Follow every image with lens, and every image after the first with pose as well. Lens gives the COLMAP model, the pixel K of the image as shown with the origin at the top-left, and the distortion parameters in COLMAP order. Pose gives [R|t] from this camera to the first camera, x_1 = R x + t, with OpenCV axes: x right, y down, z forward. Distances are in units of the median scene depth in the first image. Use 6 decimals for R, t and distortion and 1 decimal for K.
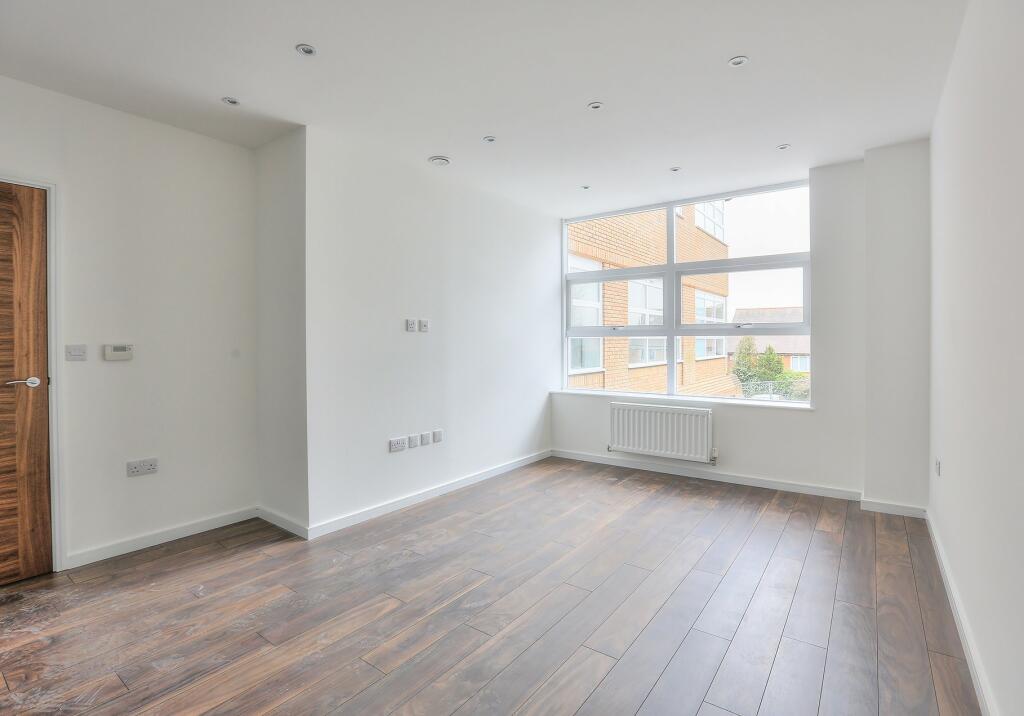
lens RADIAL K [[503.2, 0, 510.6], [0, 503.2, 347.0], [0, 0, 1]] dist [-0.002548, 0.000124]
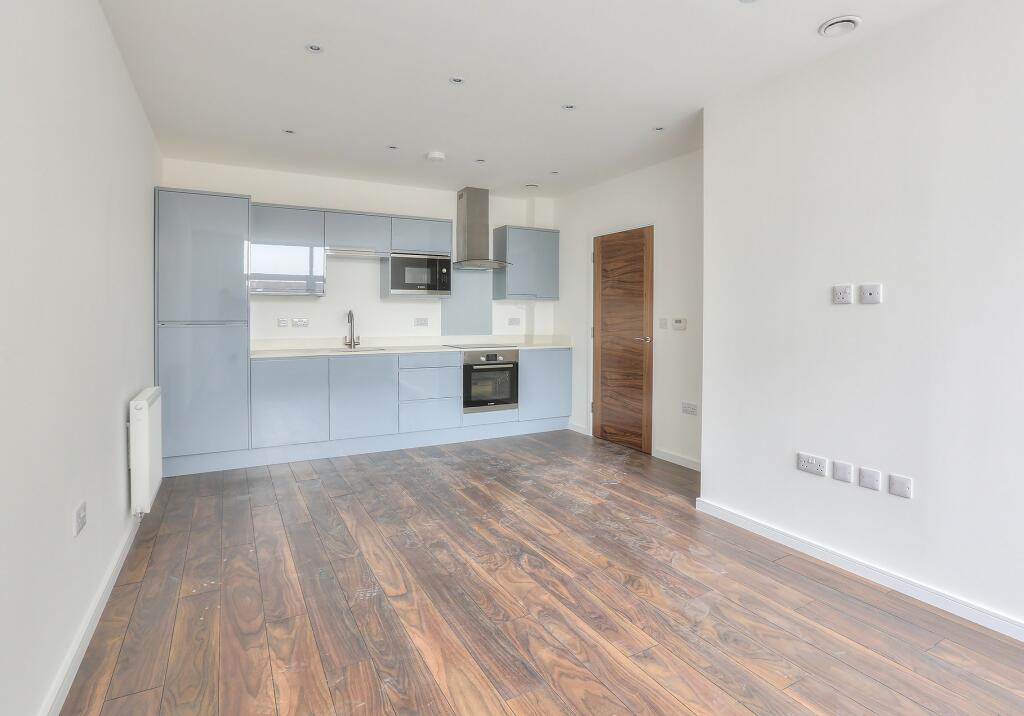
lens RADIAL K [[543.8, 0, 510.8], [0, 543.8, 313.2], [0, 0, 1]] dist [-0.003655, -0.000632]
pose [[-0.417641, -0.000609, -0.908612, 0.953488], [-0.013447, 0.999894, 0.005511, -0.024890], [0.908513, 0.014519, -0.417605, 1.376485]]
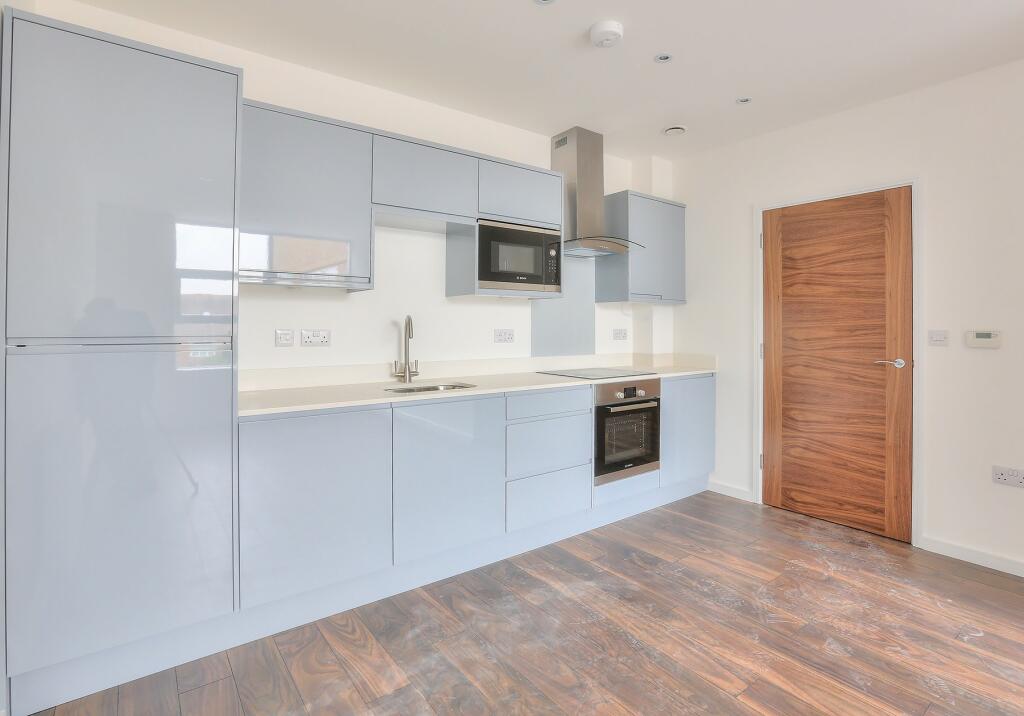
lens RADIAL K [[517.7, 0, 527.7], [0, 517.7, 323.5], [0, 0, 1]] dist [-0.000853, 0.001022]
pose [[-0.242002, -0.002258, -0.970273, 0.358435], [-0.016520, 0.999862, 0.001794, -0.006681], [0.970135, 0.016463, -0.242006, 0.491589]]
